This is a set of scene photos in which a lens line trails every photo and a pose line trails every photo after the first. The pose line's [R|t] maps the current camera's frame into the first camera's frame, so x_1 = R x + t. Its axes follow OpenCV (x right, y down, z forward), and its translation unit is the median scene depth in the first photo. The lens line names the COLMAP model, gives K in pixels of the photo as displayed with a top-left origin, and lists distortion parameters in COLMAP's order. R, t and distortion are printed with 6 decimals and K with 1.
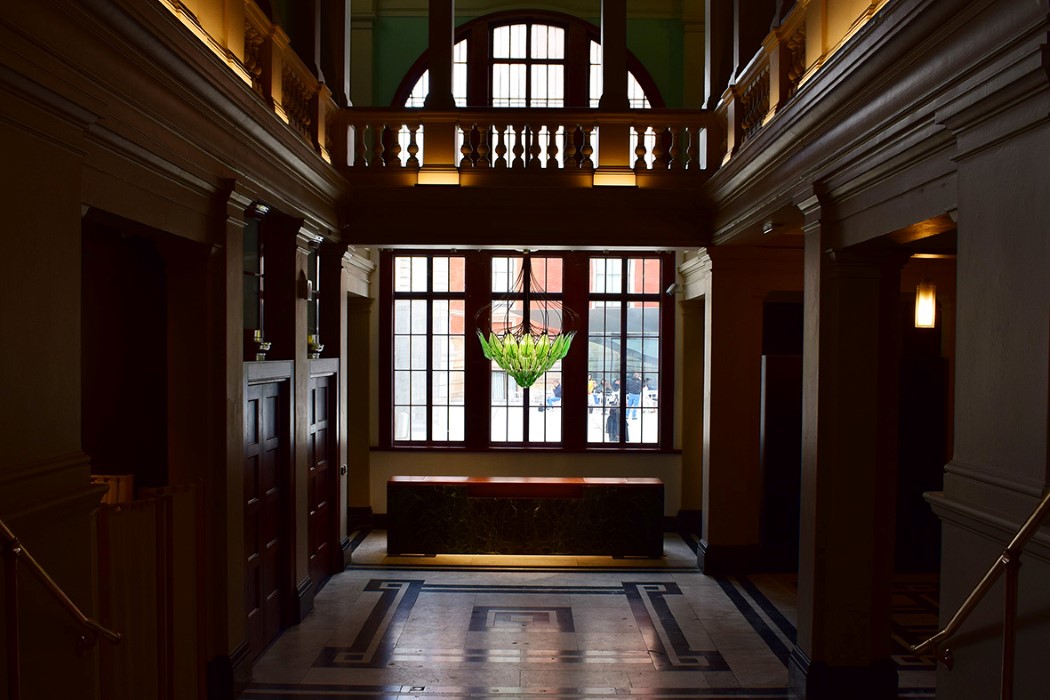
lens RADIAL K [[815.0, 0, 525.0], [0, 815.0, 350.0], [0, 0, 1]] dist [-0.000094, -0.000023]
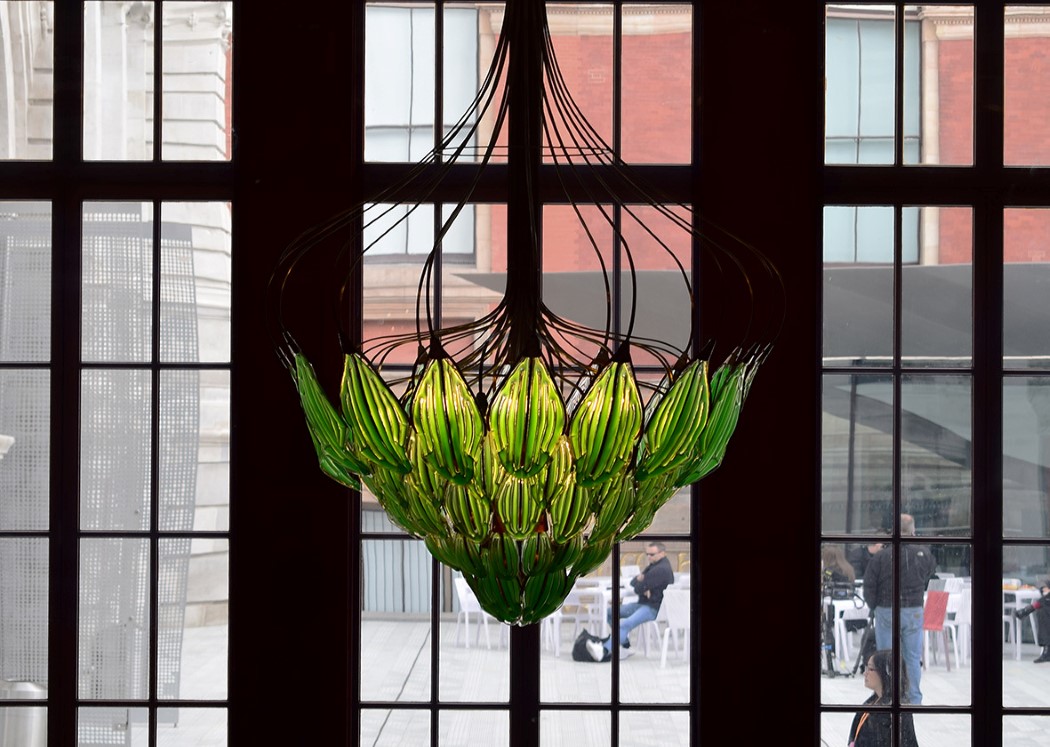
lens RADIAL K [[3300.7, 0, 525.0], [0, 3300.7, 373.5], [0, 0, 1]] dist [-0.790579, -1.543834]
pose [[0.999995, -0.002633, 0.001957, 0.000230], [0.002666, 0.999857, -0.016694, -0.002419], [-0.001913, 0.016699, 0.999859, 0.164747]]
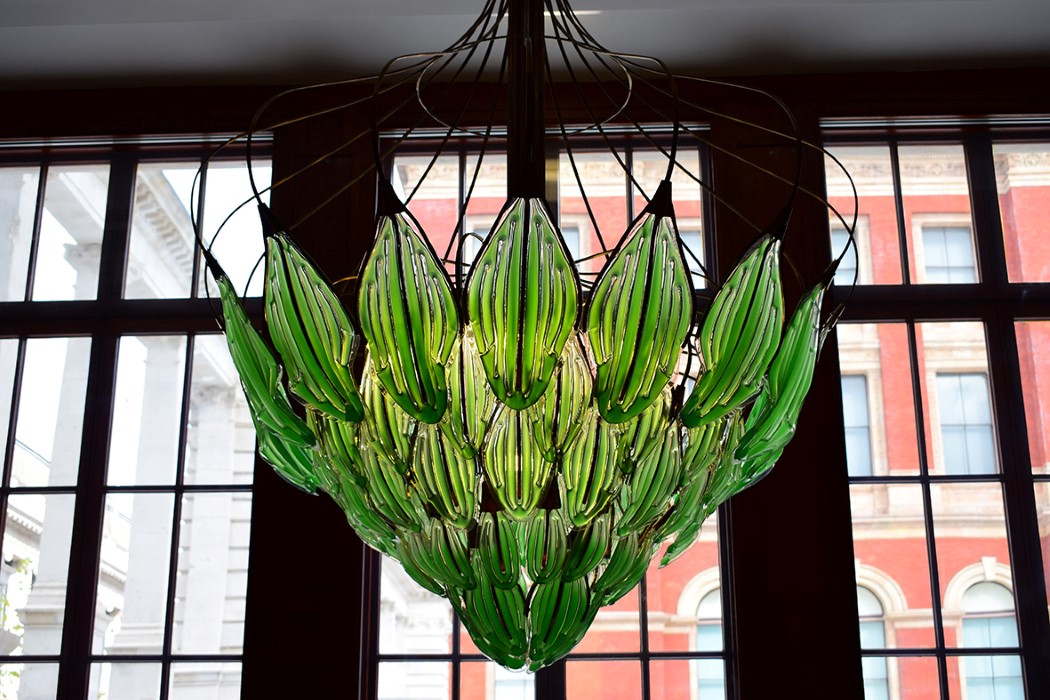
lens RADIAL K [[1389.0, 0, 525.0], [0, 1389.0, 350.0], [0, 0, 1]] dist [-0.104078, 0.029799]
pose [[0.999267, -0.021185, -0.031899, 0.008642], [0.009671, 0.945643, -0.325063, 0.067501], [0.037051, 0.324517, 0.945154, 0.683881]]
